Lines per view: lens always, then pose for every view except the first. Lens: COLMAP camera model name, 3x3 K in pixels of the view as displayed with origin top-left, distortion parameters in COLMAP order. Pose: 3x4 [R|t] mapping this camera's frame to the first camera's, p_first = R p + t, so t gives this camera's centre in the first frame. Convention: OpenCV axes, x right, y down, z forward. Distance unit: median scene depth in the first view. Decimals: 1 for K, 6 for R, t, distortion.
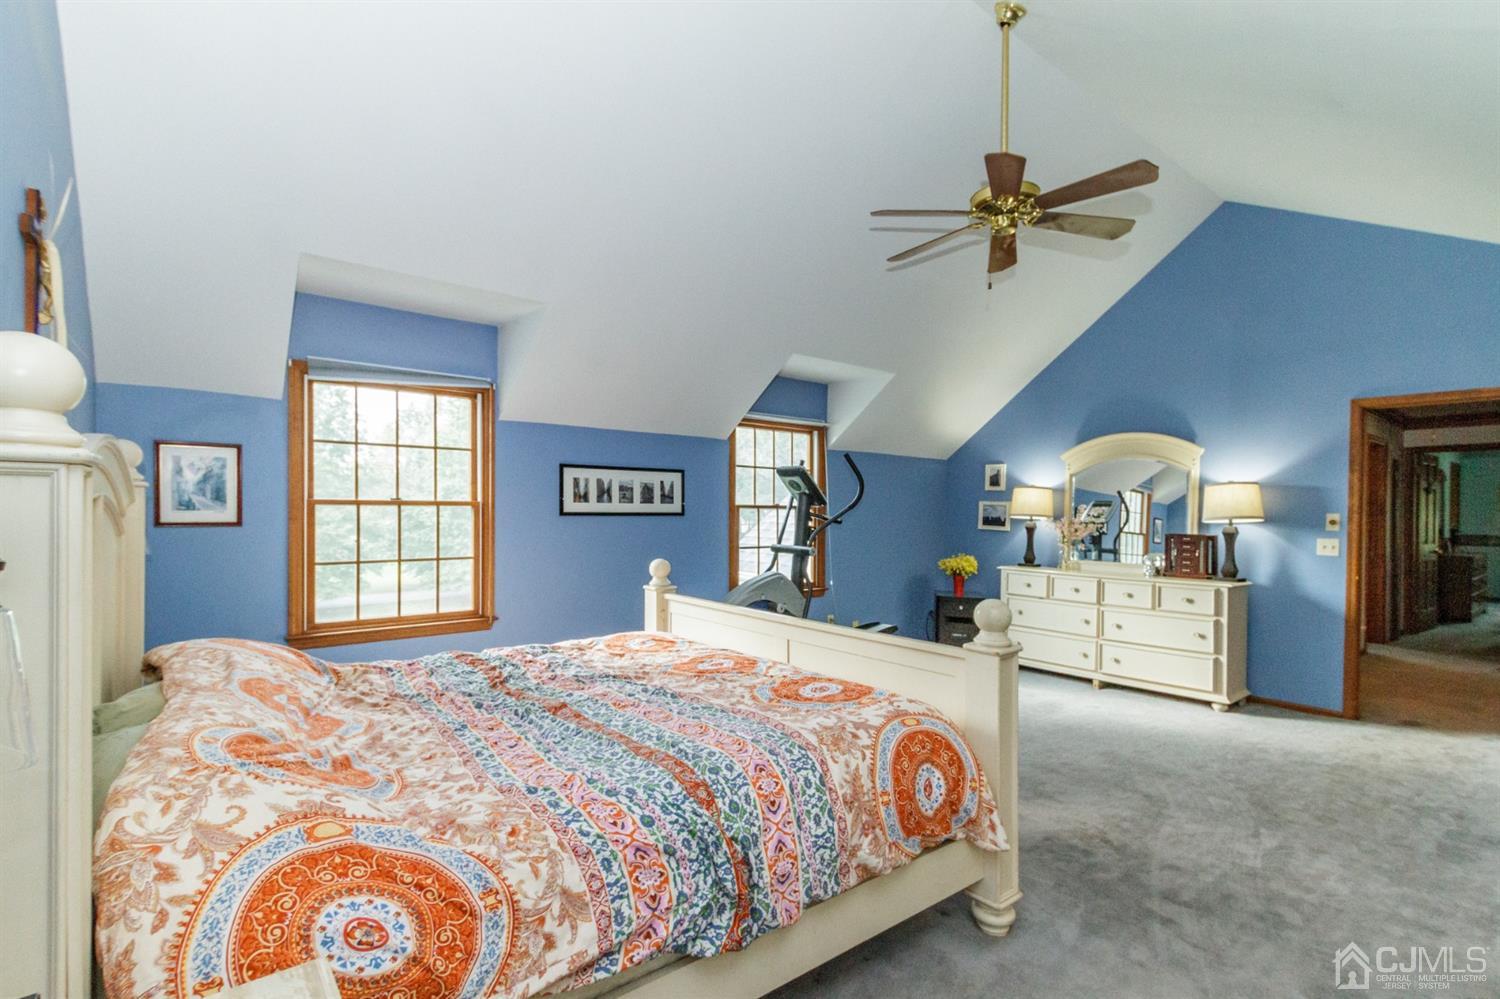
lens RADIAL K [[678.1, 0, 753.3], [0, 678.1, 506.0], [0, 0, 1]] dist [0.000590, -0.000424]
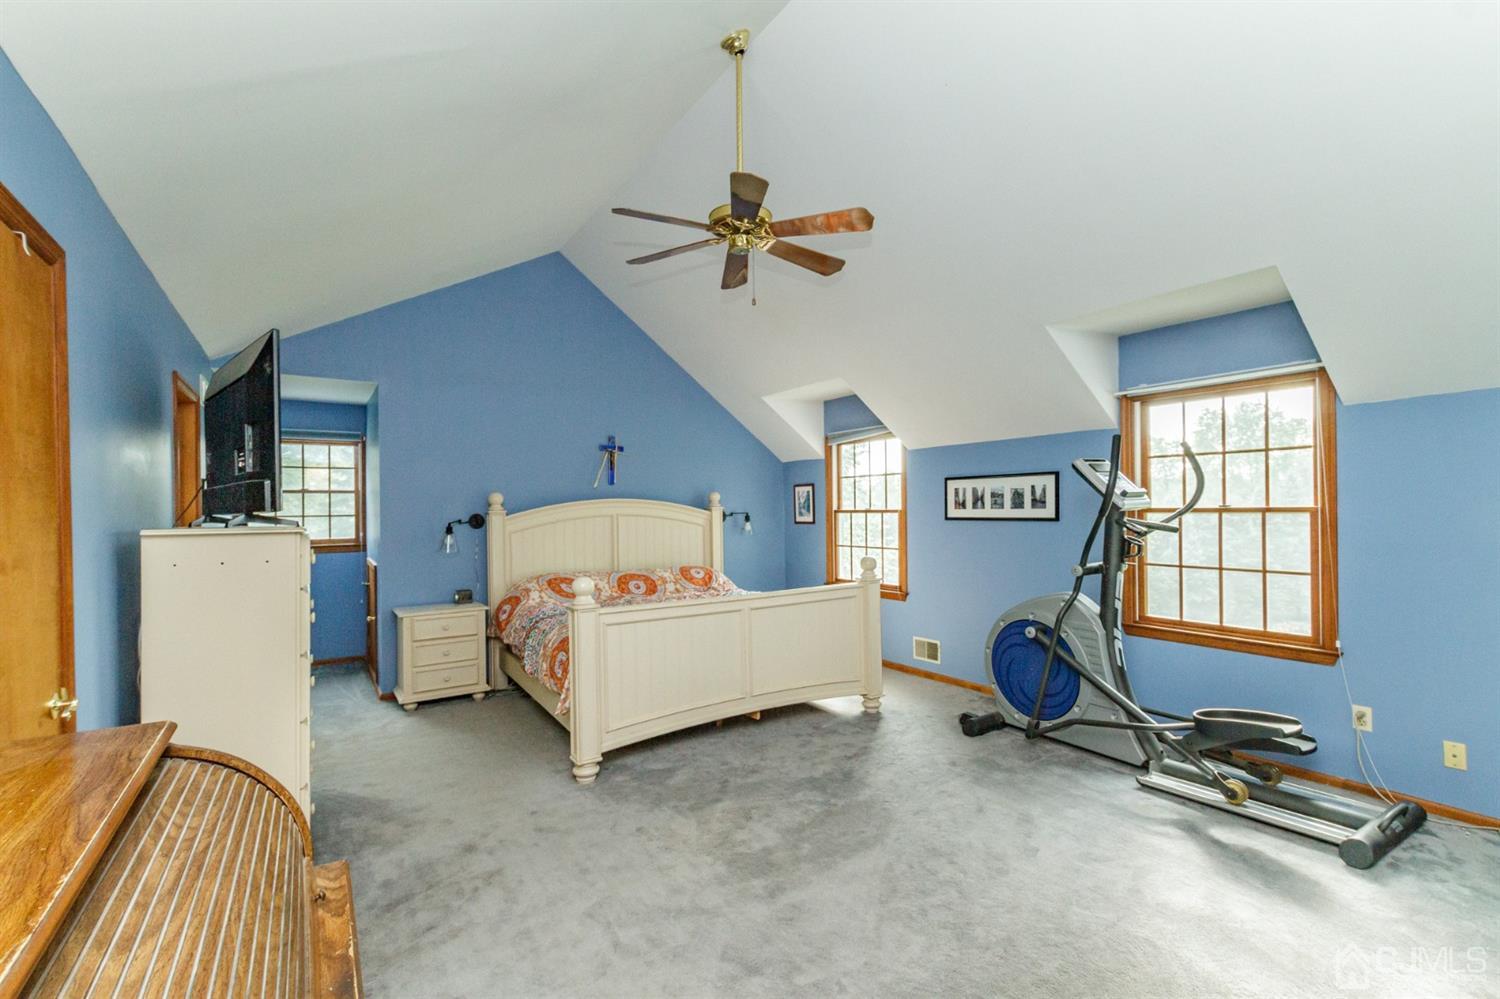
lens RADIAL K [[678.1, 0, 753.3], [0, 678.1, 506.0], [0, 0, 1]] dist [0.000590, -0.000424]
pose [[-0.065275, -0.019086, -0.997685, 0.895262], [0.003936, 0.999804, -0.019384, 0.010467], [0.997860, -0.005192, -0.065187, 0.685004]]
